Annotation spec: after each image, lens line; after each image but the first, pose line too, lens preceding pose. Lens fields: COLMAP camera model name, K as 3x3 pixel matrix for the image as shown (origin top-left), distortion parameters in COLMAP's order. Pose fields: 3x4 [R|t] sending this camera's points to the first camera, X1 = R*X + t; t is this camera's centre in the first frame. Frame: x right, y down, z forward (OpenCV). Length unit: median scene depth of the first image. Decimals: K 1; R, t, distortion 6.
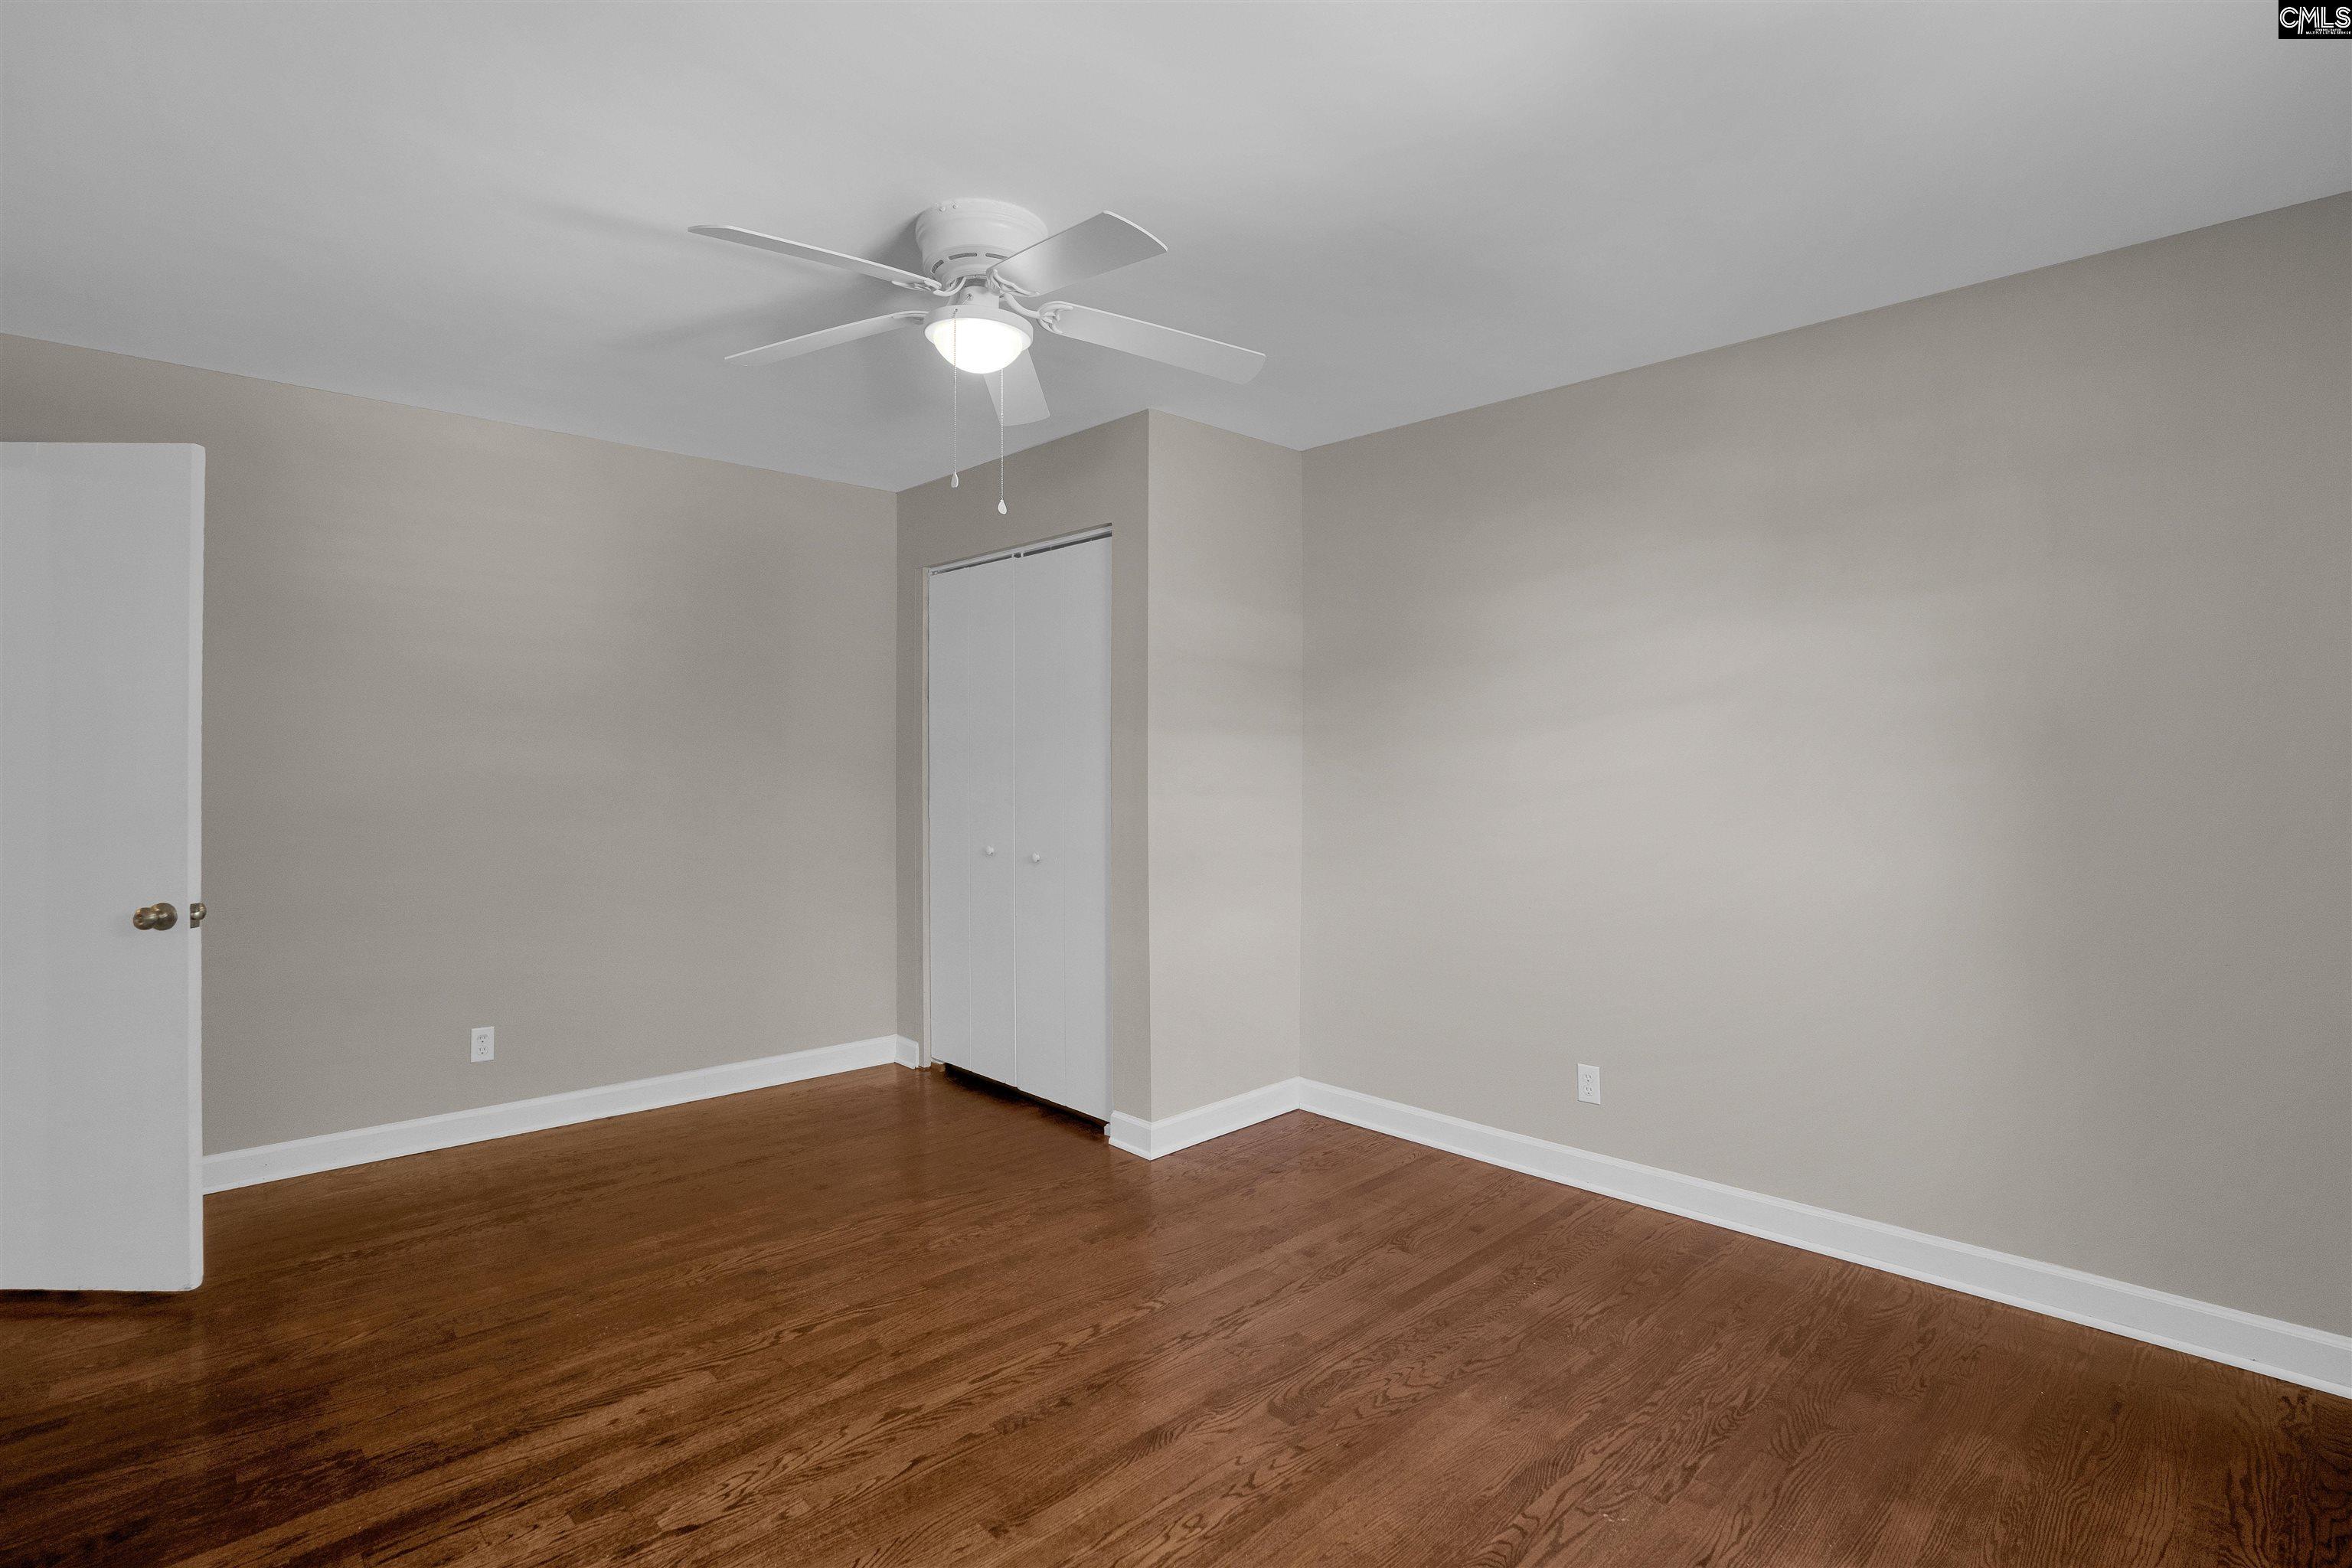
lens RADIAL K [[1099.9, 0, 1166.9], [0, 1099.9, 783.3], [0, 0, 1]] dist [-0.072639, 0.026977]
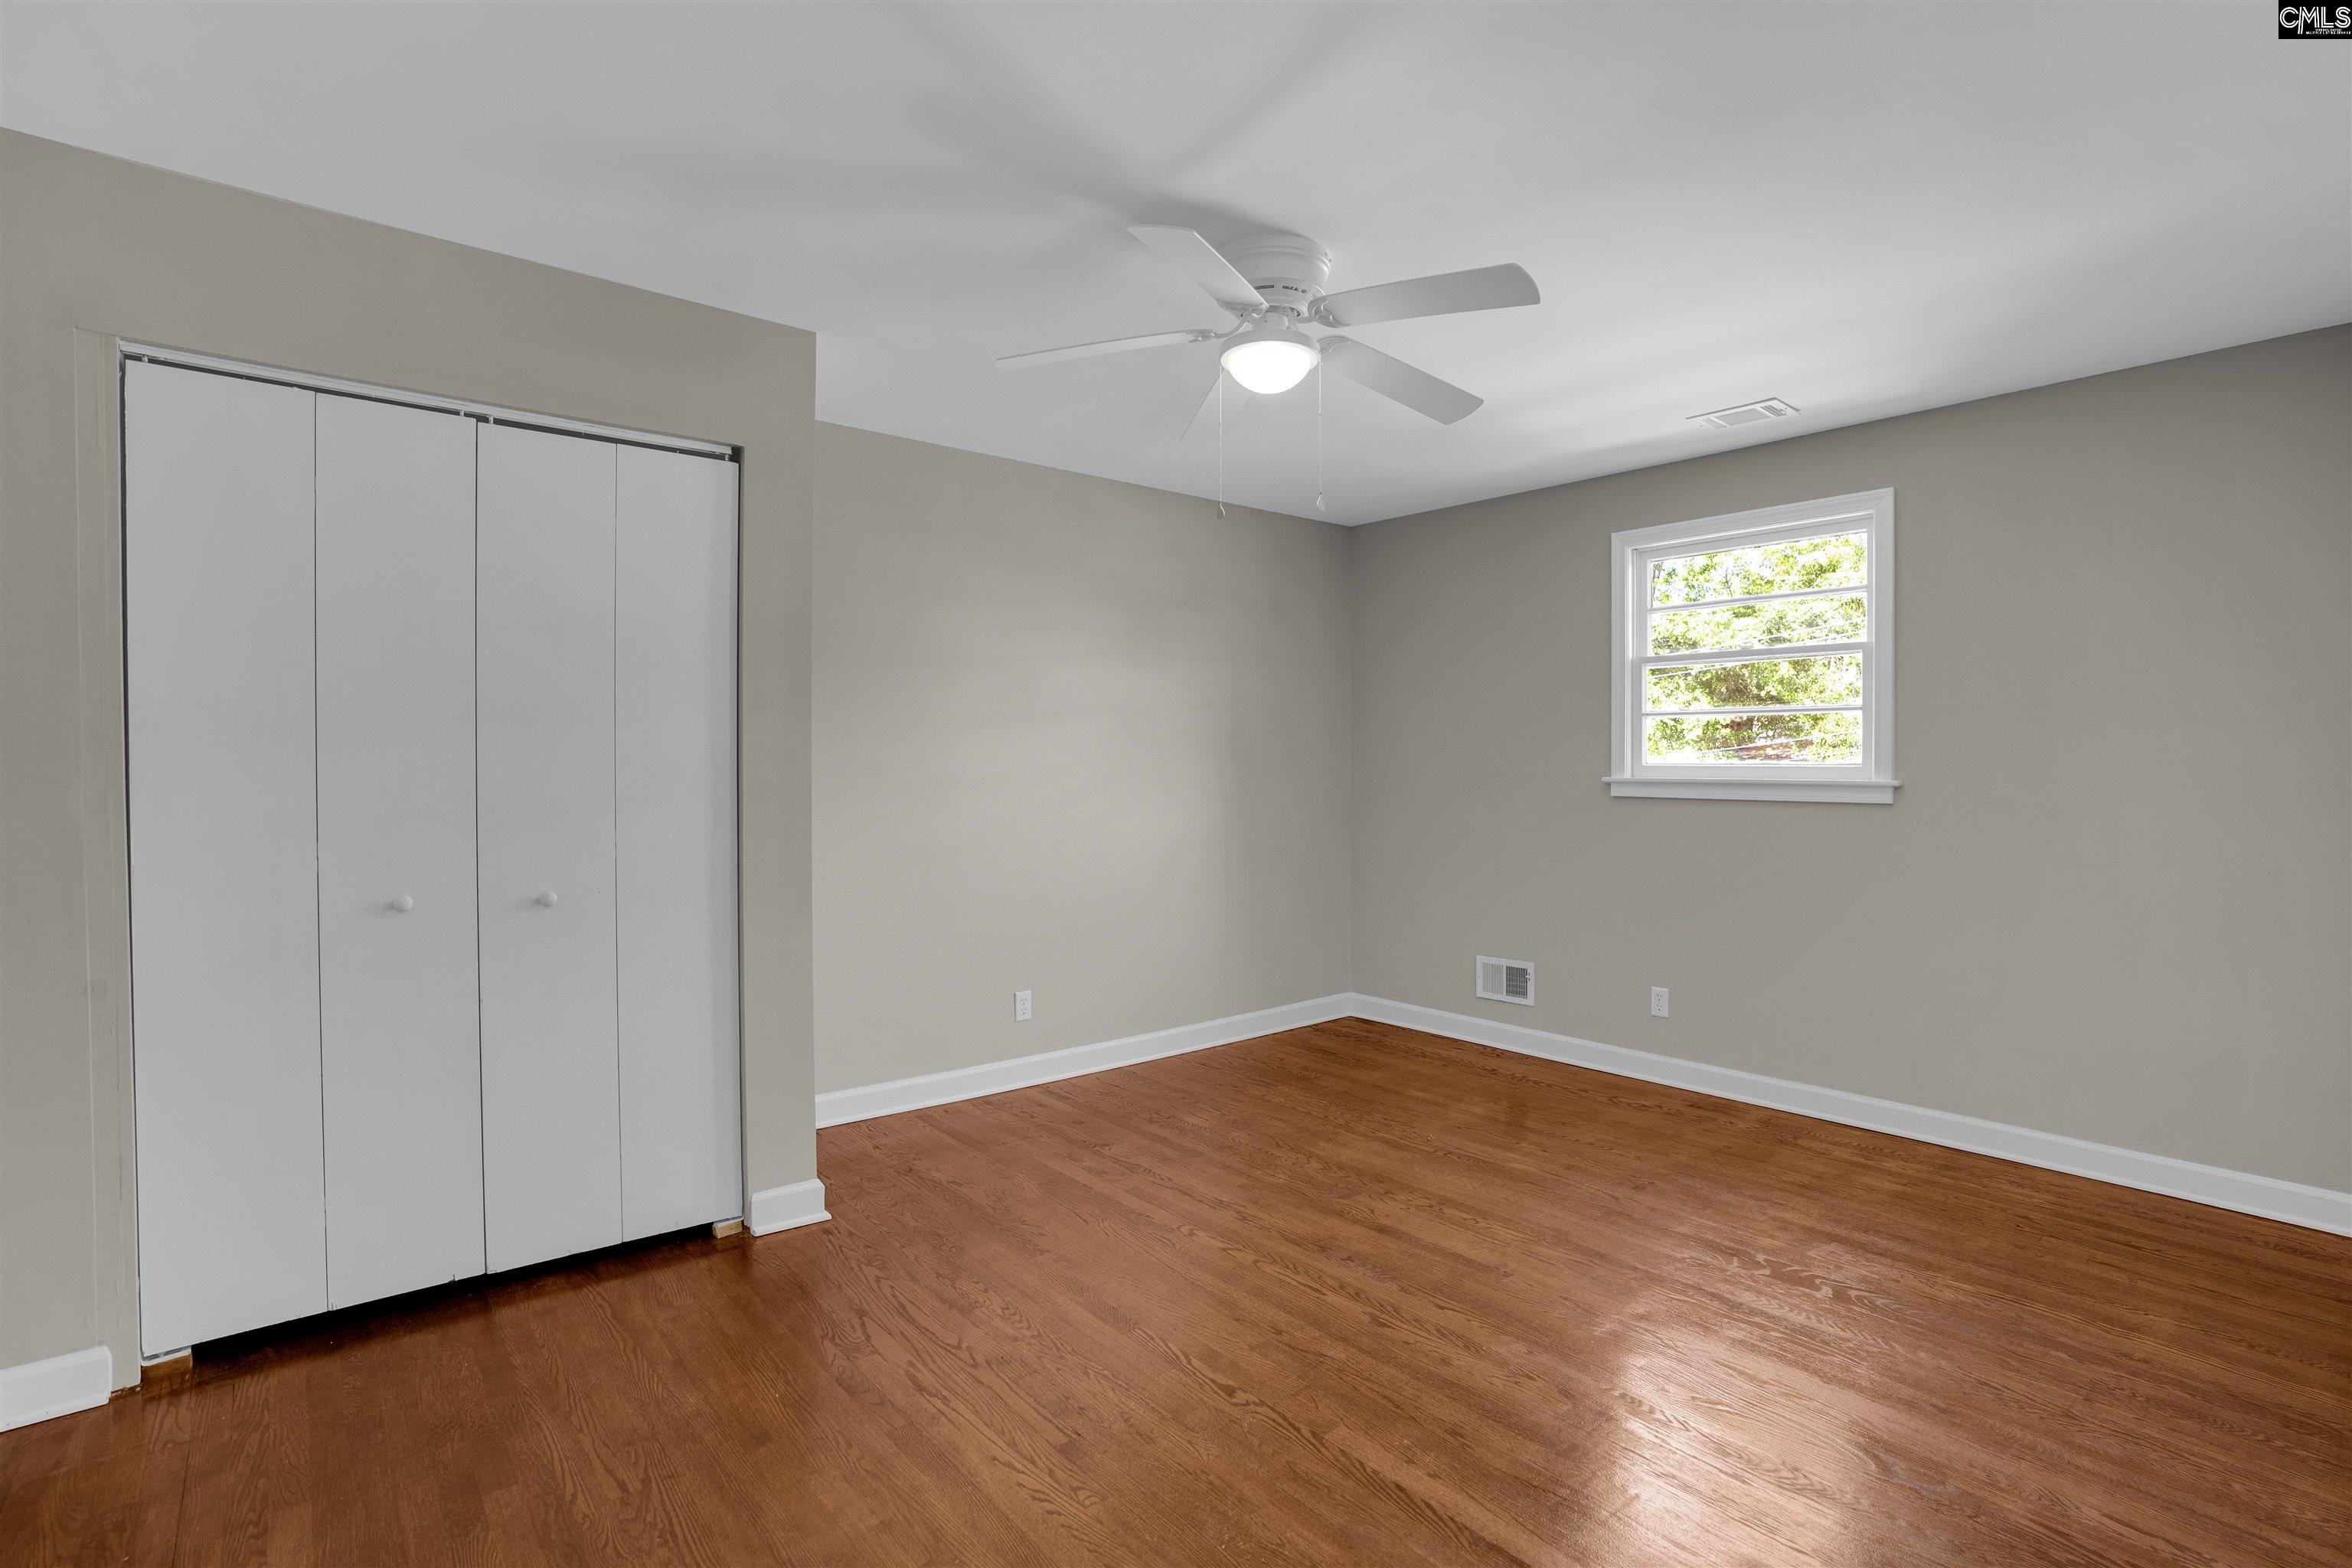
lens RADIAL K [[1099.9, 0, 1166.9], [0, 1099.9, 783.3], [0, 0, 1]] dist [-0.072639, 0.026977]
pose [[0.093832, -0.021216, 0.995362, -1.217975], [0.014433, 0.999697, 0.019948, -0.017405], [-0.995483, 0.012494, 0.094110, 0.952142]]
